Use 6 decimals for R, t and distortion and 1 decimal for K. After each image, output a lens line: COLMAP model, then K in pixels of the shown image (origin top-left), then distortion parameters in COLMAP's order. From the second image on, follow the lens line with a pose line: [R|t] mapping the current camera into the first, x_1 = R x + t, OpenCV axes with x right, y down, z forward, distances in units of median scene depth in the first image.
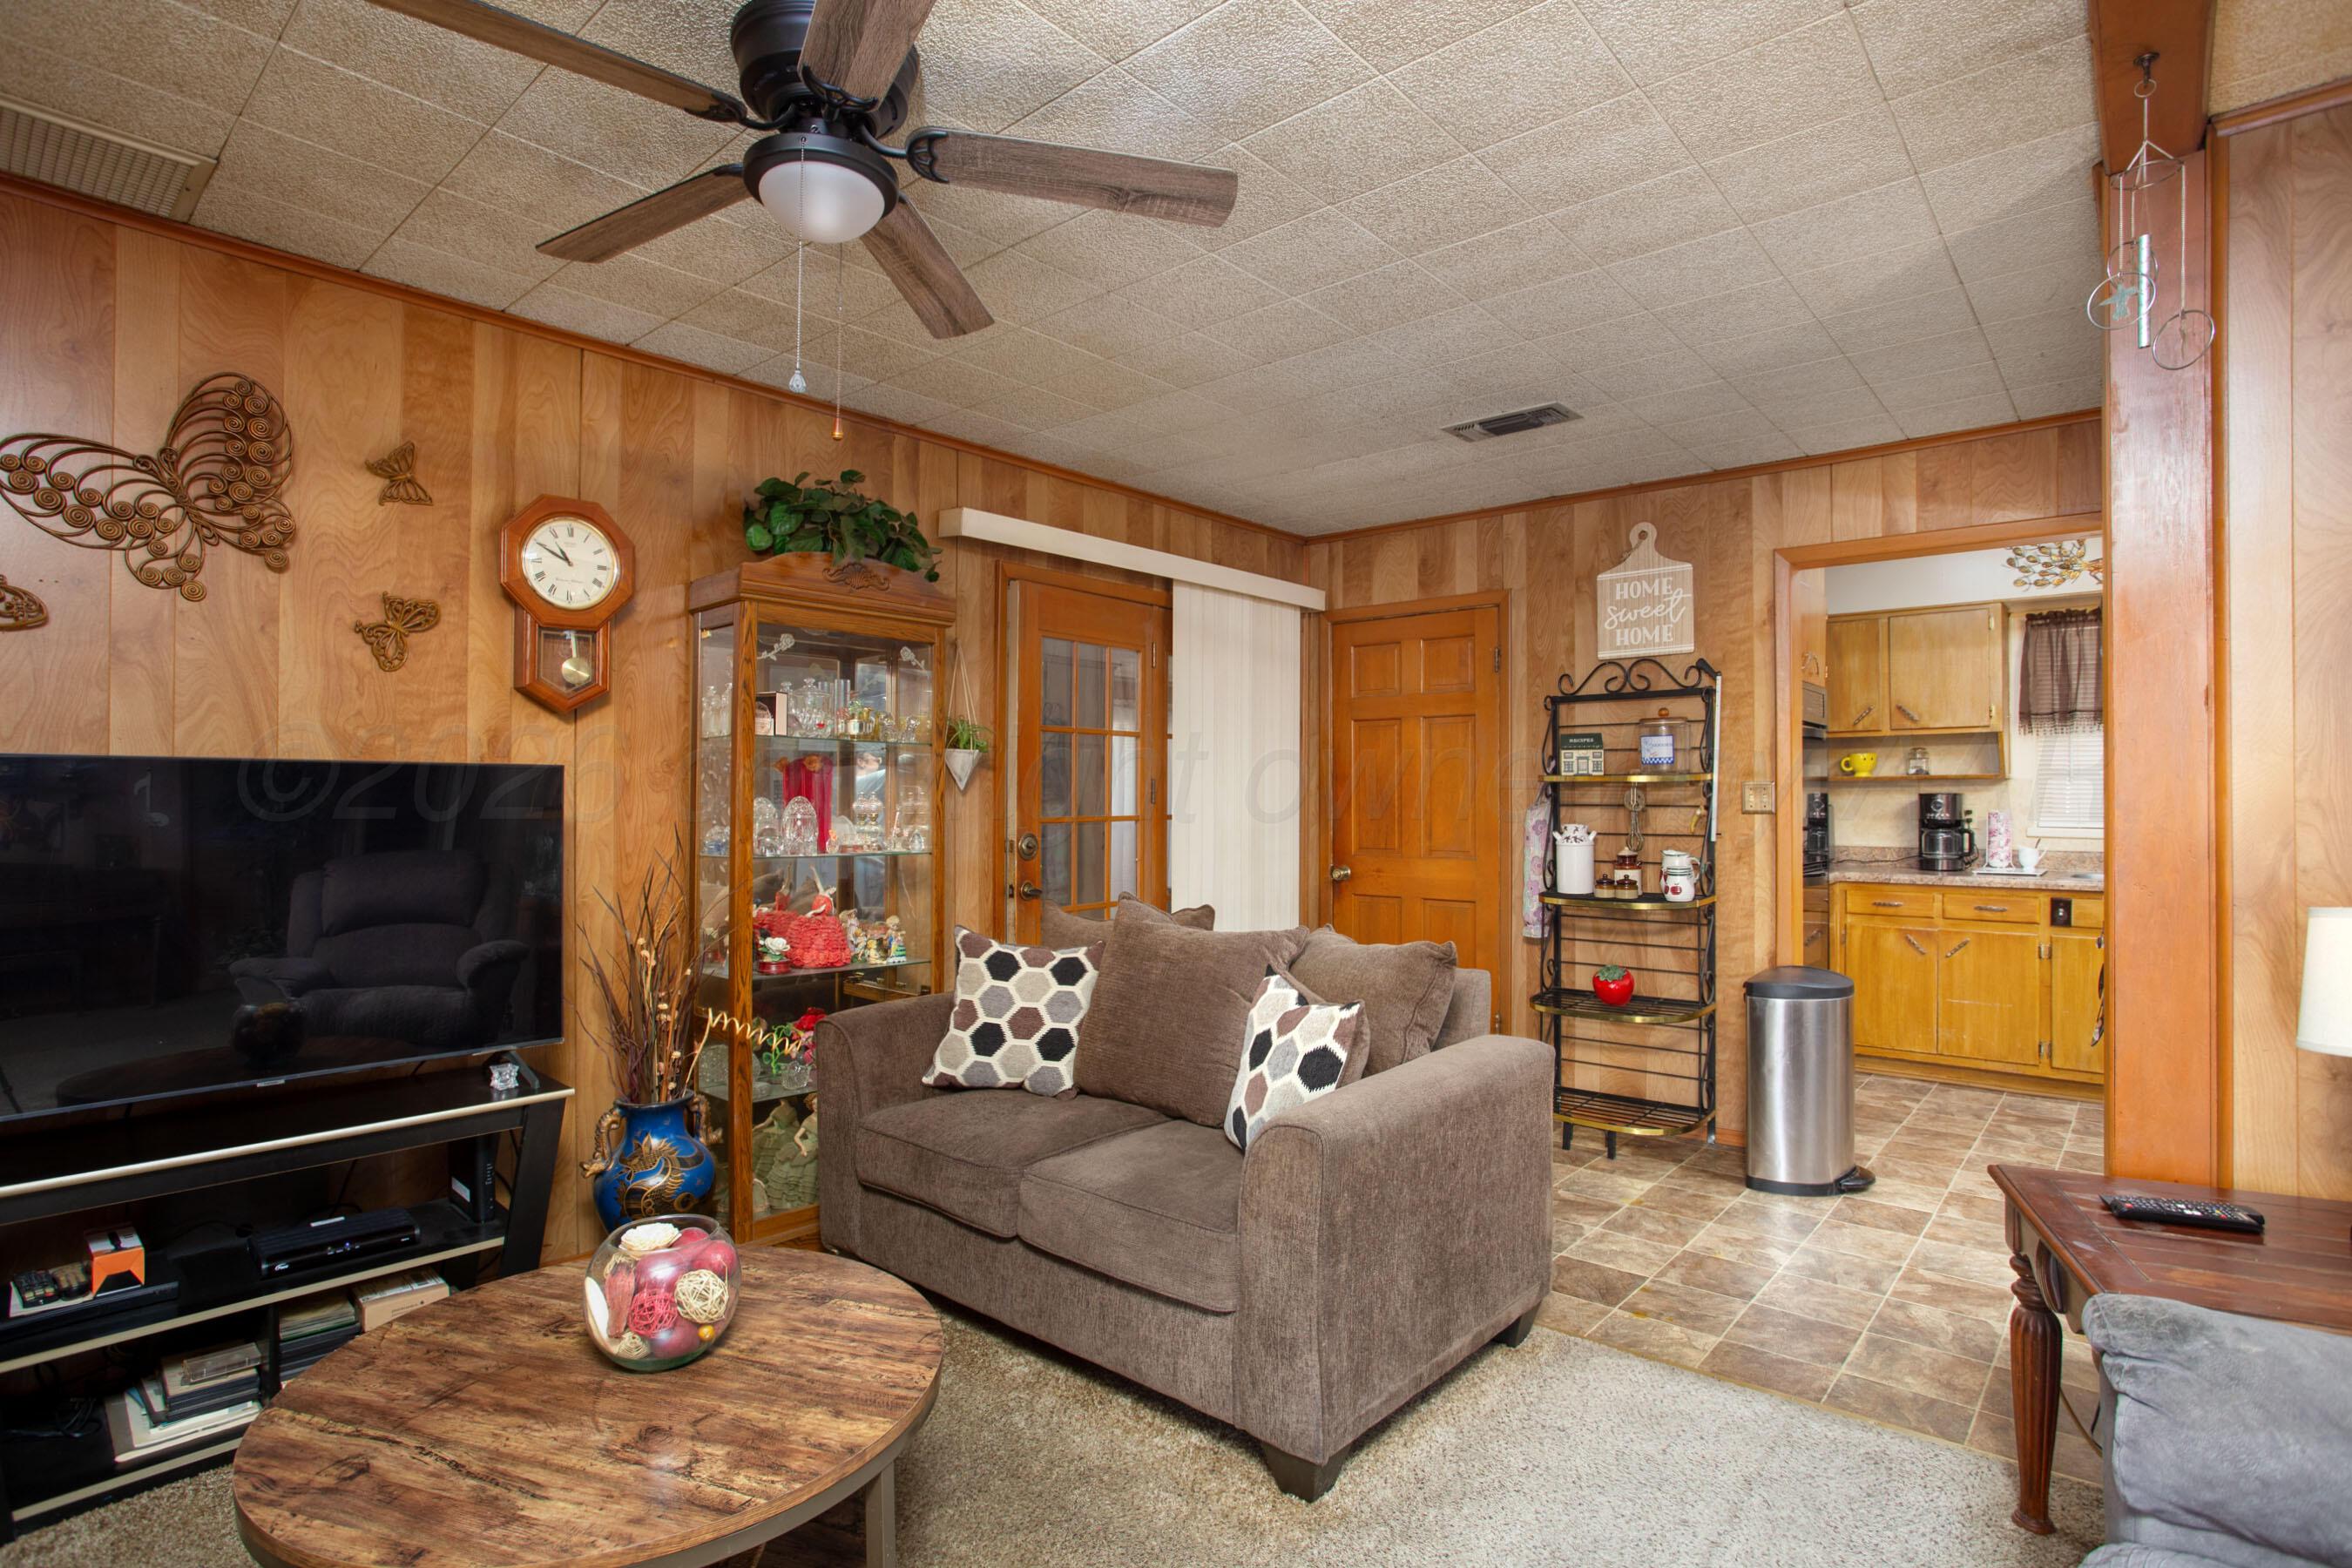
lens RADIAL K [[1165.4, 0, 1159.9], [0, 1165.4, 792.4], [0, 0, 1]] dist [-0.041474, 0.010795]
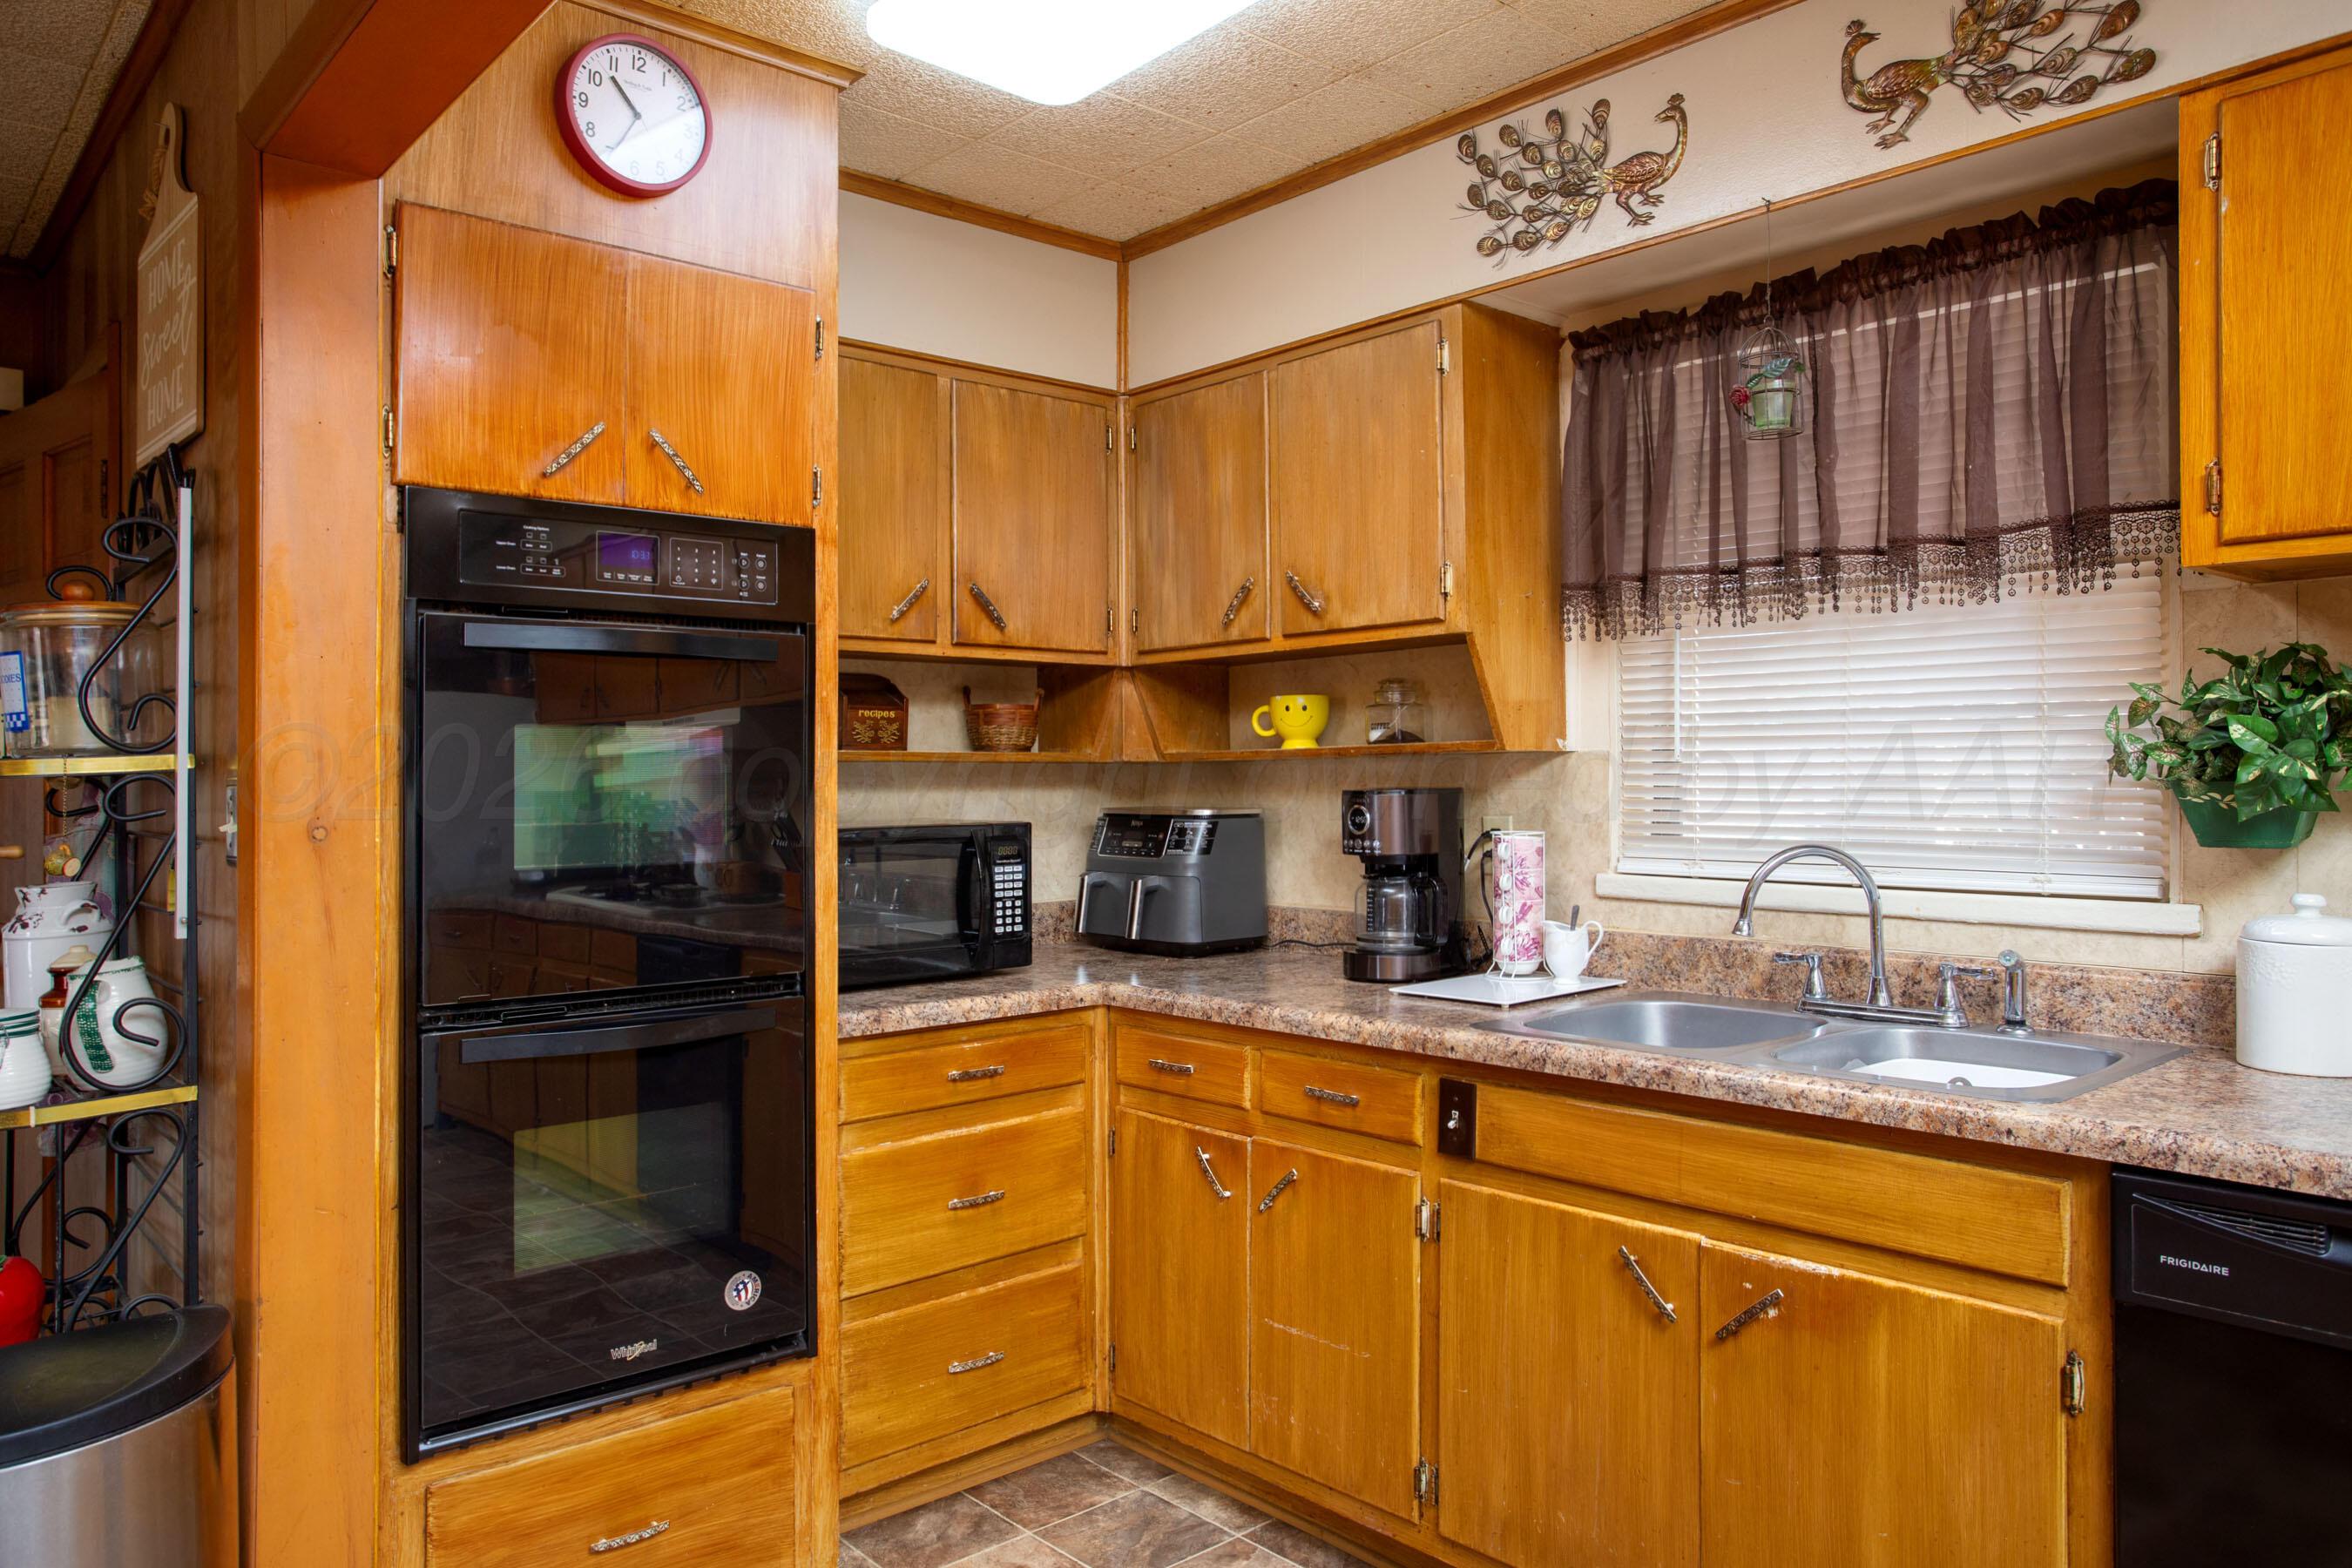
lens RADIAL K [[1561.5, 0, 1186.6], [0, 1561.5, 792.0], [0, 0, 1]] dist [-0.024925, 0.000415]
pose [[0.994115, -0.007278, -0.108083, 1.141638], [0.008966, 0.999845, 0.015142, -0.012619], [0.107956, -0.016022, 0.994027, 0.746218]]
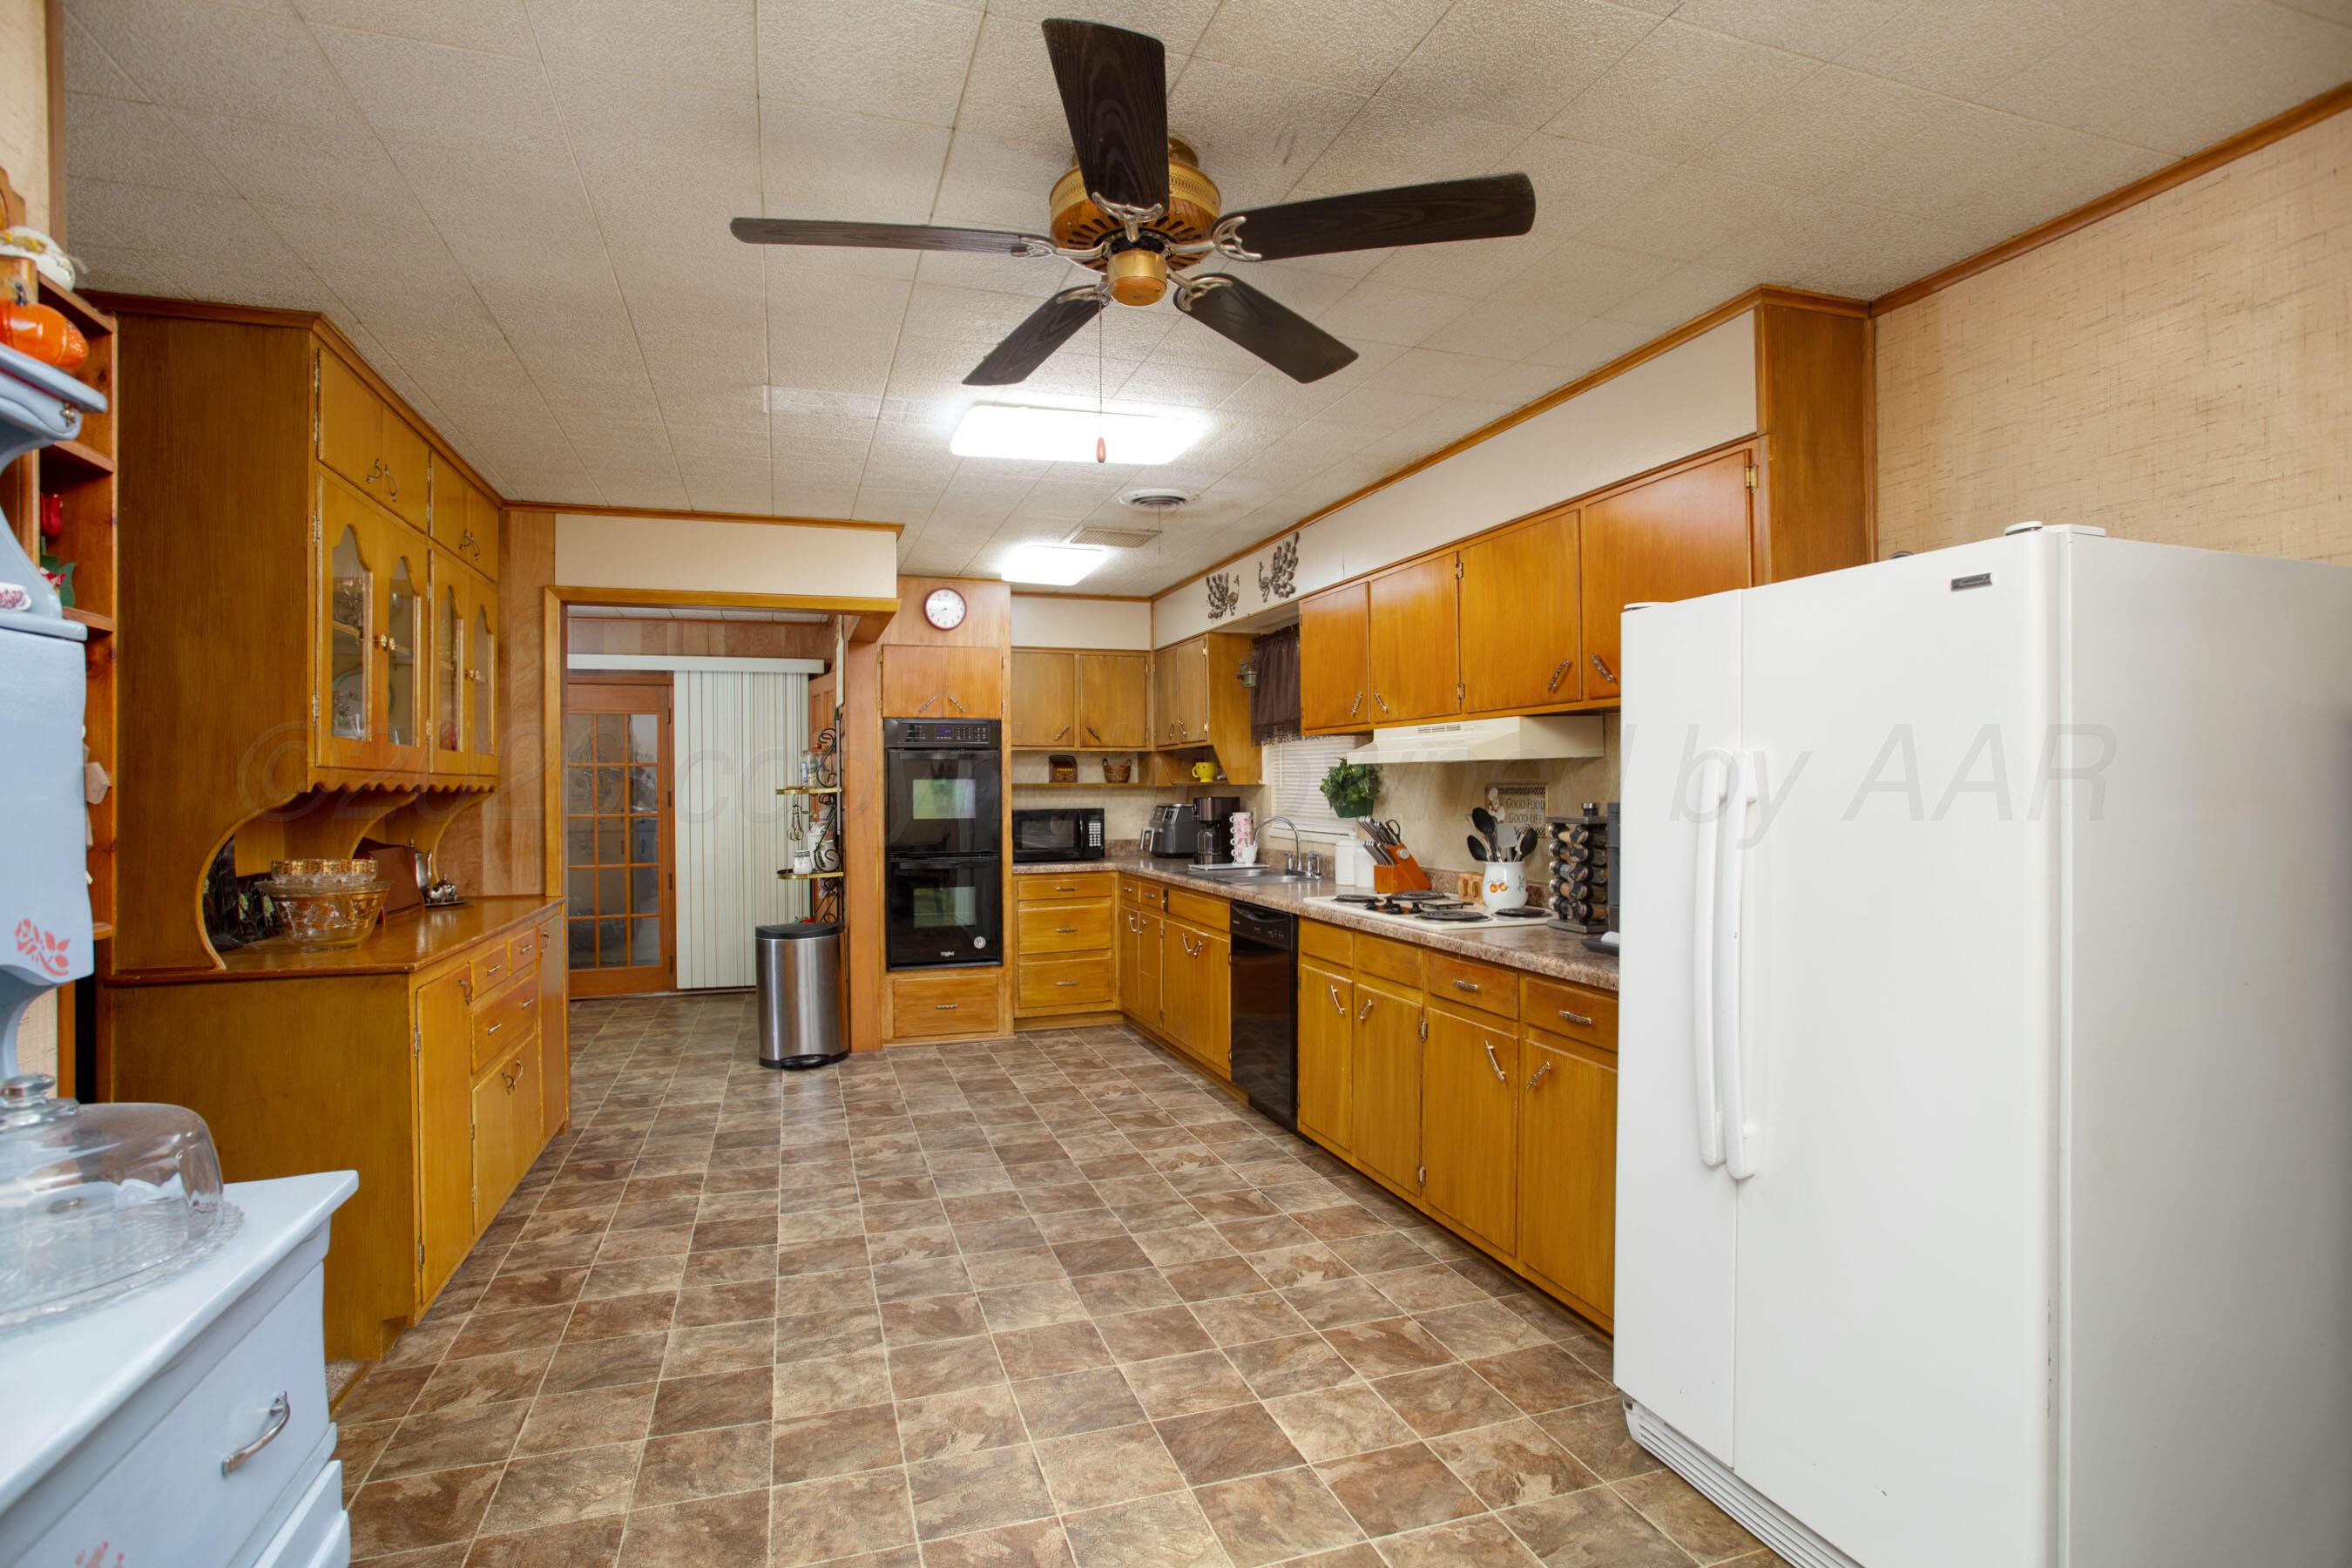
lens RADIAL K [[1165.4, 0, 1187.2], [0, 1165.4, 798.2], [0, 0, 1]] dist [-0.041474, 0.010795]
pose [[0.873004, -0.000687, -0.487713, 2.150090], [0.009722, 0.999825, 0.015993, -0.030877], [0.487616, -0.018703, 0.872858, -0.103072]]
